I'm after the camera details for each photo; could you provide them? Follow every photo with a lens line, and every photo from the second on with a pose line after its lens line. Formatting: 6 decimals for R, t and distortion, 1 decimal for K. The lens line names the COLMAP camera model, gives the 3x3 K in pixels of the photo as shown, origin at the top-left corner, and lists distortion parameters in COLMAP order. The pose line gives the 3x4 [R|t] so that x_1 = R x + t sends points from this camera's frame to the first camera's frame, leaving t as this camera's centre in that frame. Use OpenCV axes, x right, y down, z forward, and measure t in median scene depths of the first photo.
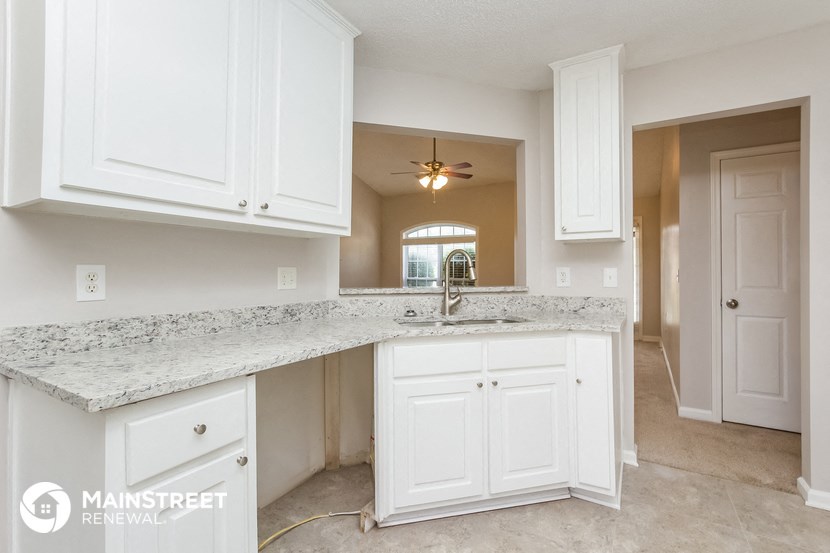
lens RADIAL K [[389.5, 0, 415.2], [0, 389.5, 267.9], [0, 0, 1]] dist [0.000295, 0.000335]
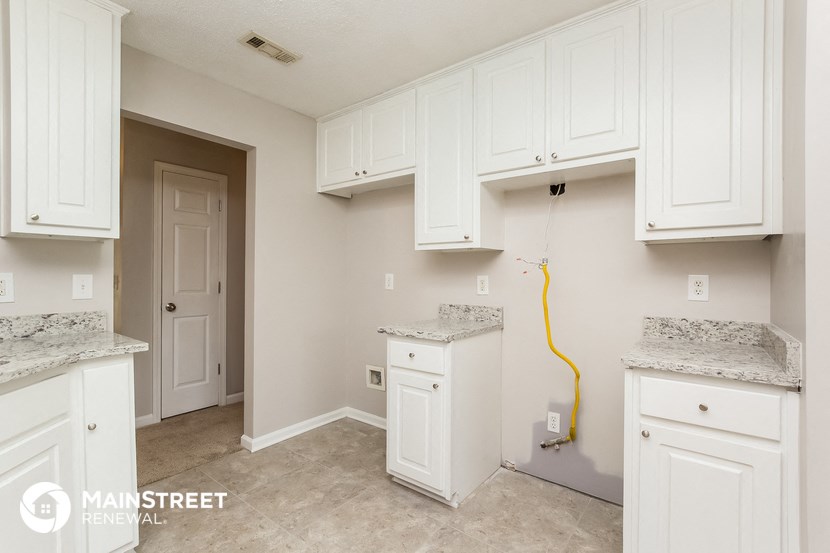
lens RADIAL K [[384.2, 0, 415.0], [0, 384.2, 276.5], [0, 0, 1]] dist [-0.000847, -0.000203]
pose [[0.114024, -0.003213, 0.993473, -0.189742], [-0.011039, 0.999929, 0.004501, -0.006511], [-0.993417, -0.011481, 0.113980, 0.240916]]
